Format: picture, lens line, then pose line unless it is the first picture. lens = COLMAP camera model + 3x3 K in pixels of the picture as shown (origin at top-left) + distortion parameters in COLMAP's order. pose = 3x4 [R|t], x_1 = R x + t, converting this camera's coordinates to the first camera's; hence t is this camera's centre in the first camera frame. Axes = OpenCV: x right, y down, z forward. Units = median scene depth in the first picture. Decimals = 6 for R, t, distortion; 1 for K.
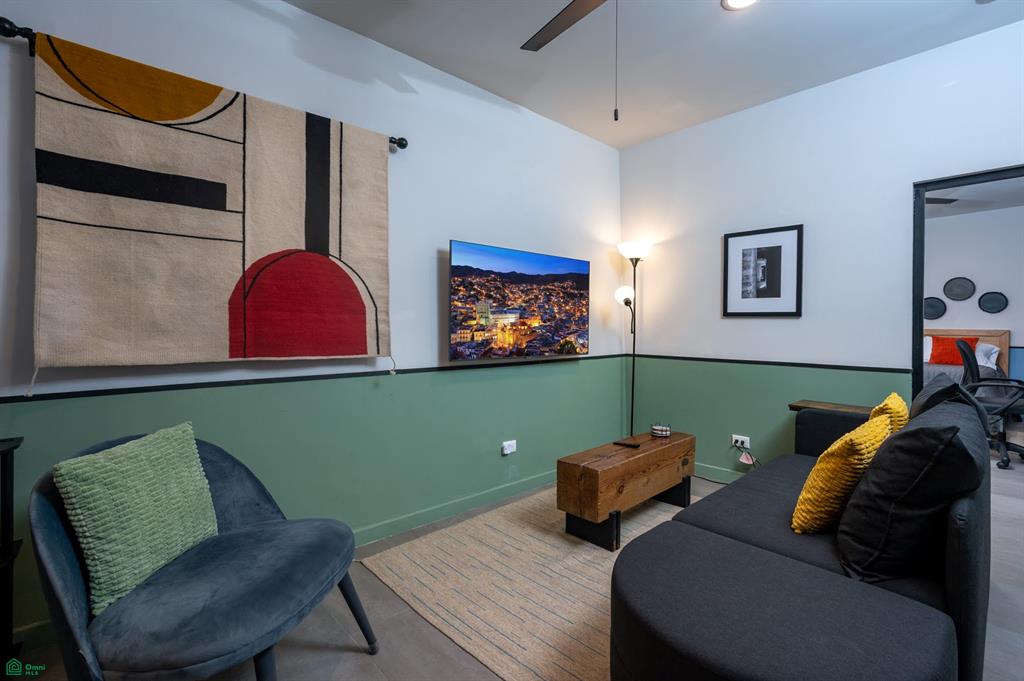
lens RADIAL K [[455.5, 0, 514.9], [0, 455.5, 327.9], [0, 0, 1]] dist [-0.000344, -0.000010]
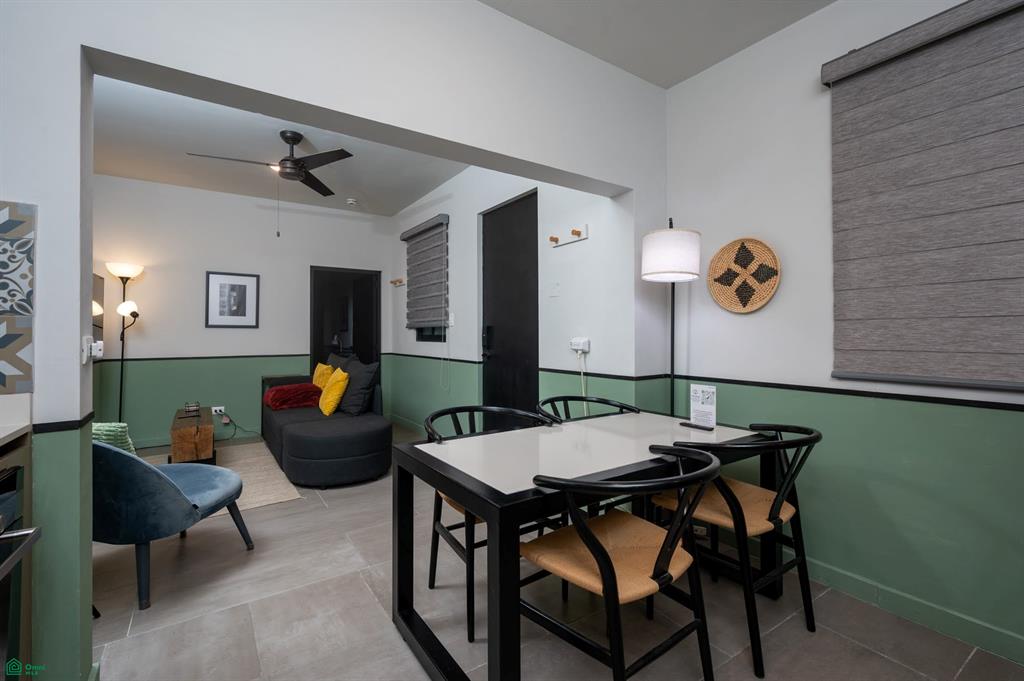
lens RADIAL K [[455.5, 0, 514.9], [0, 455.5, 327.9], [0, 0, 1]] dist [-0.000344, -0.000010]
pose [[0.157234, 0.008077, 0.987528, -0.871000], [0.010185, 0.999900, -0.009800, 0.000681], [-0.987509, 0.011599, 0.157136, -0.214493]]
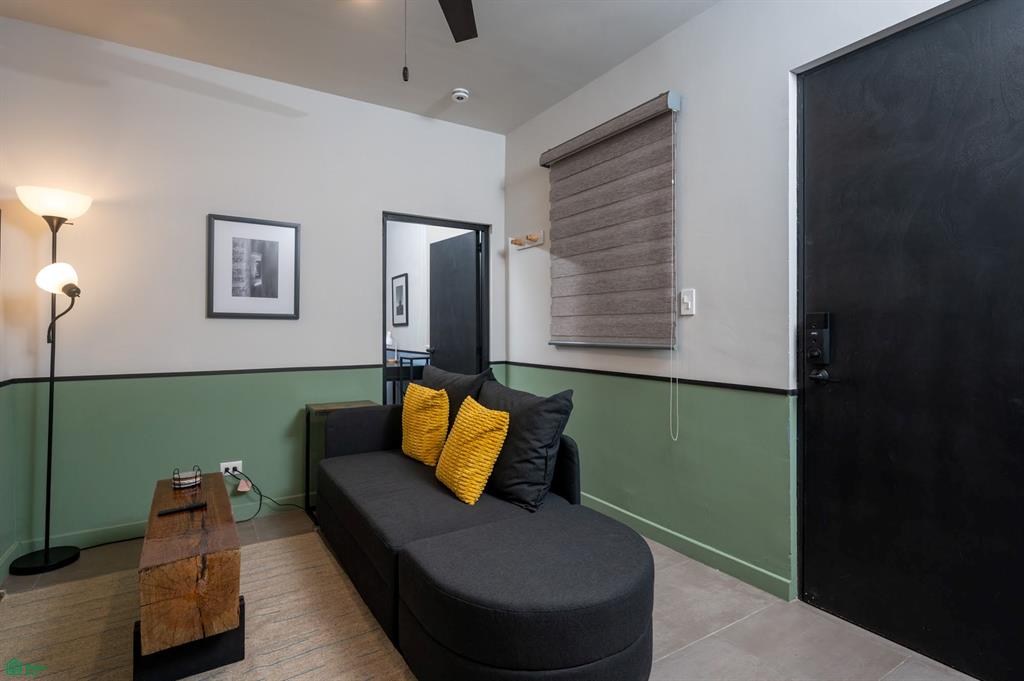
lens RADIAL K [[514.1, 0, 518.0], [0, 514.1, 327.5], [0, 0, 1]] dist [-0.000713, 0.000059]
pose [[0.187579, -0.001982, 0.982248, -0.338198], [0.007531, 0.999971, 0.000580, -0.004092], [-0.982221, 0.007289, 0.187589, 0.321534]]
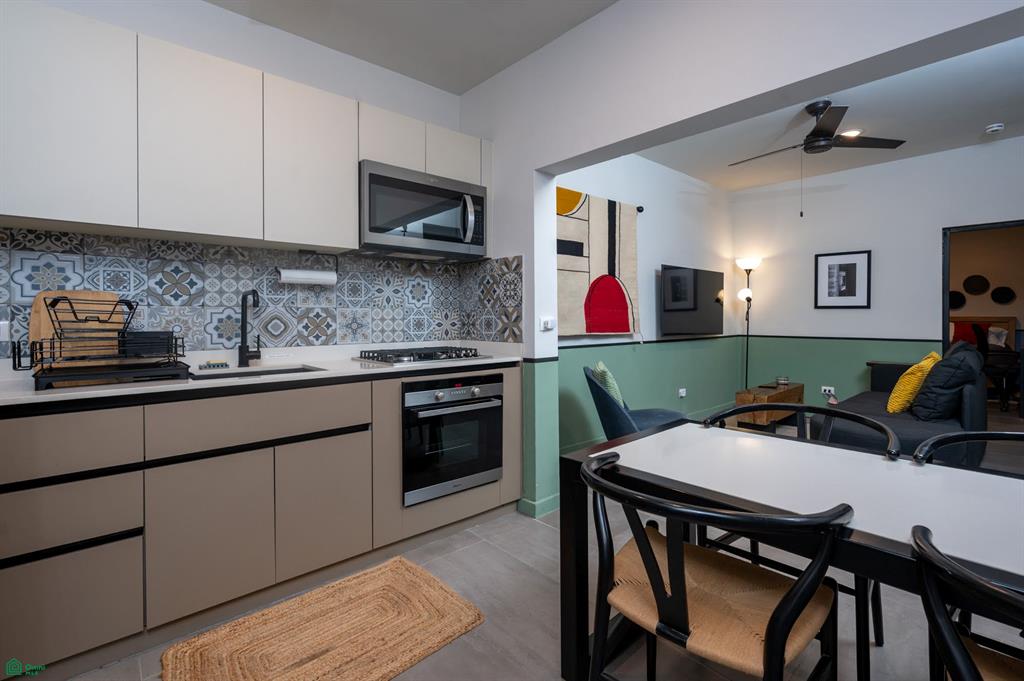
lens RADIAL K [[467.2, 0, 510.9], [0, 467.2, 319.7], [0, 0, 1]] dist [-0.003557, -0.000206]
pose [[0.999789, -0.006985, -0.019318, -0.554447], [0.006982, 0.999976, -0.000195, 0.005260], [0.019319, 0.000060, 0.999813, -0.604481]]
